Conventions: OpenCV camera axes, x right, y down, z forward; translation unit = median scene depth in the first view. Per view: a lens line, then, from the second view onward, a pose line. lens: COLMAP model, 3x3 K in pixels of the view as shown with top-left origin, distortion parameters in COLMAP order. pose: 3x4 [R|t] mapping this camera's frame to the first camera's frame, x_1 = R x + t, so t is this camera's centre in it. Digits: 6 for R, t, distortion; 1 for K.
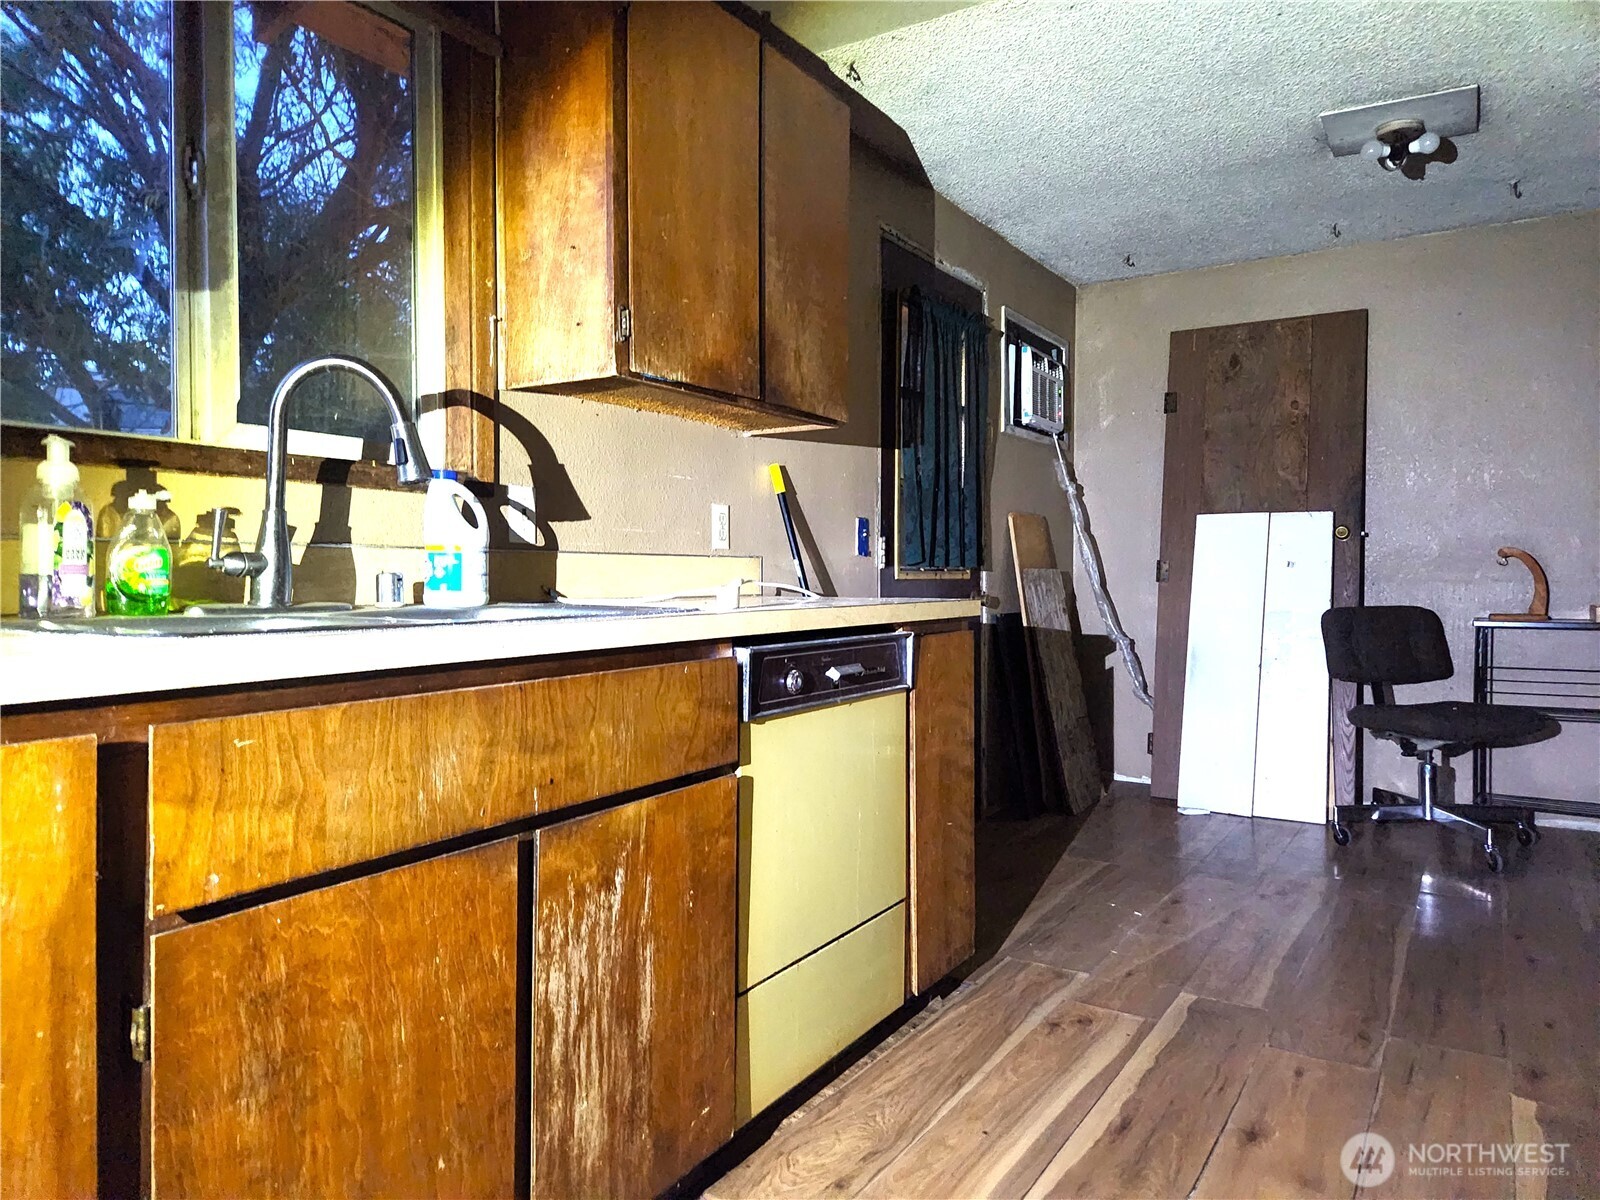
lens RADIAL K [[1050.3, 0, 809.8], [0, 1050.3, 606.3], [0, 0, 1]] dist [0.089224, -0.070265]
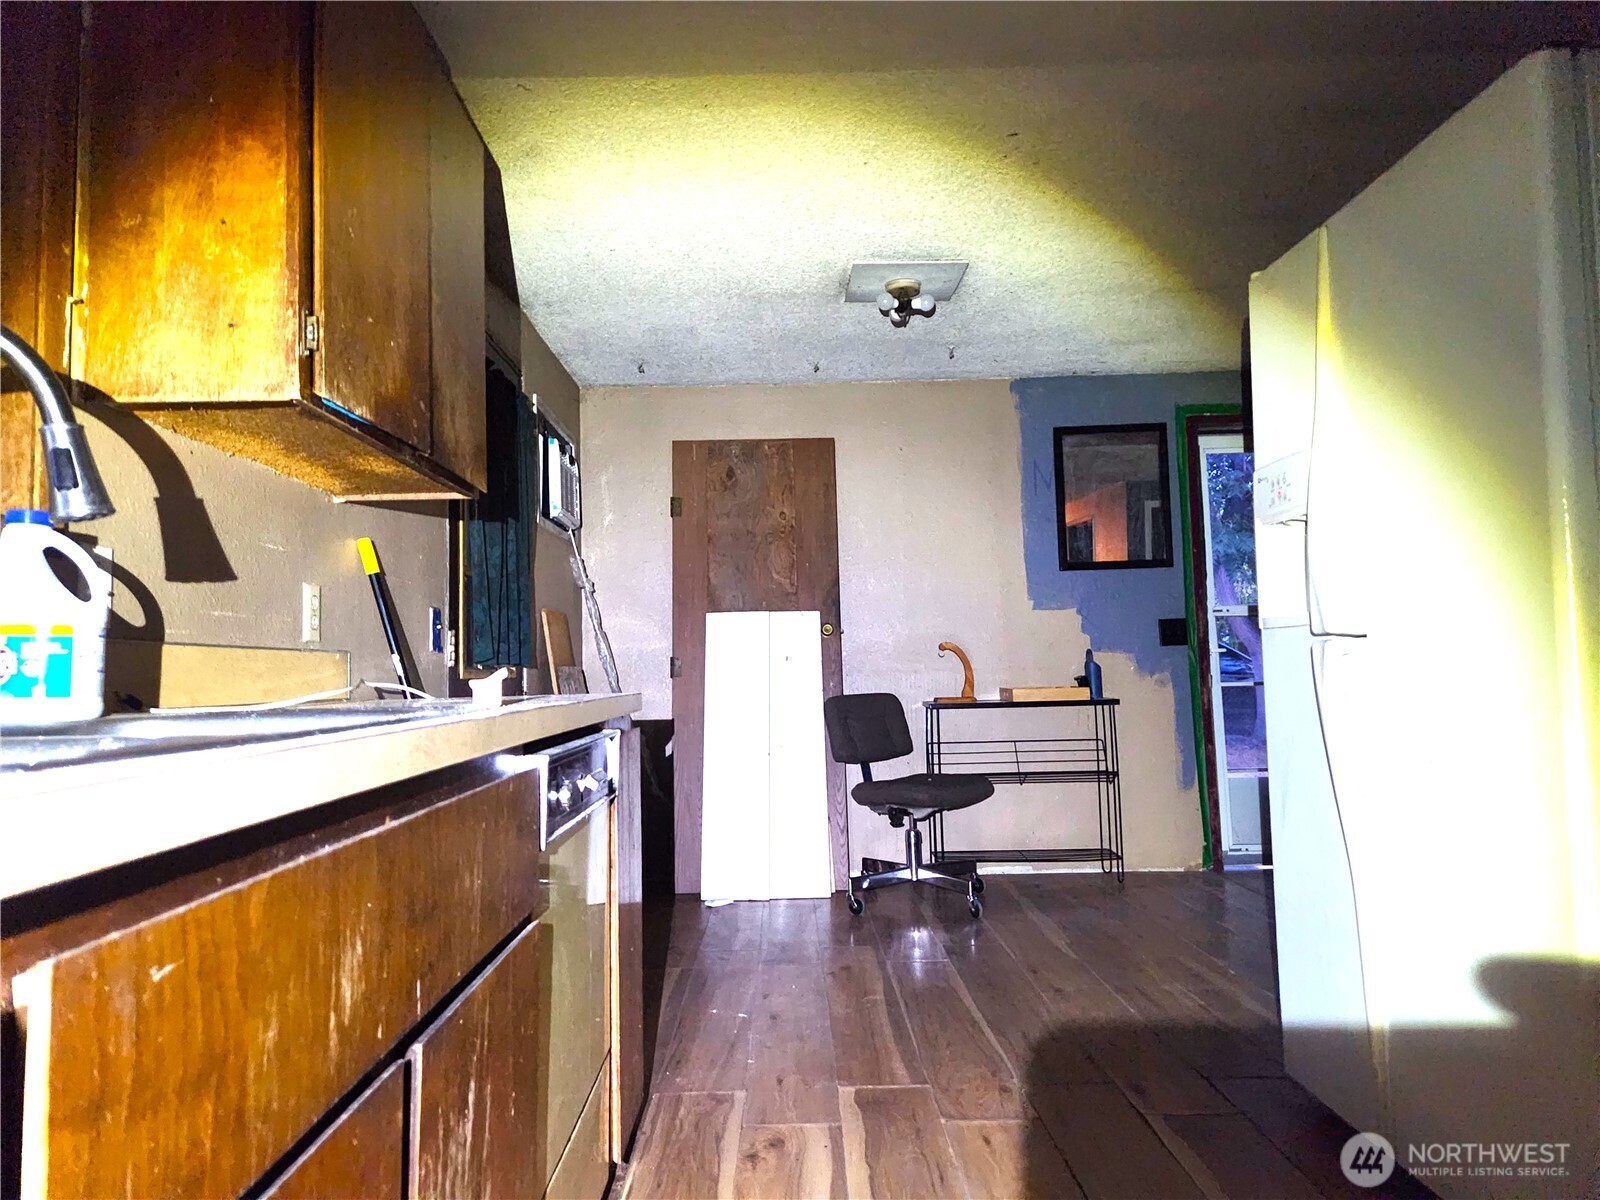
lens RADIAL K [[1050.3, 0, 809.8], [0, 1050.3, 606.3], [0, 0, 1]] dist [0.089224, -0.070265]
pose [[0.853726, 0.010881, 0.520608, -0.103530], [0.040892, 0.995293, -0.087859, 0.002811], [-0.519114, 0.096296, 0.849263, 0.073581]]
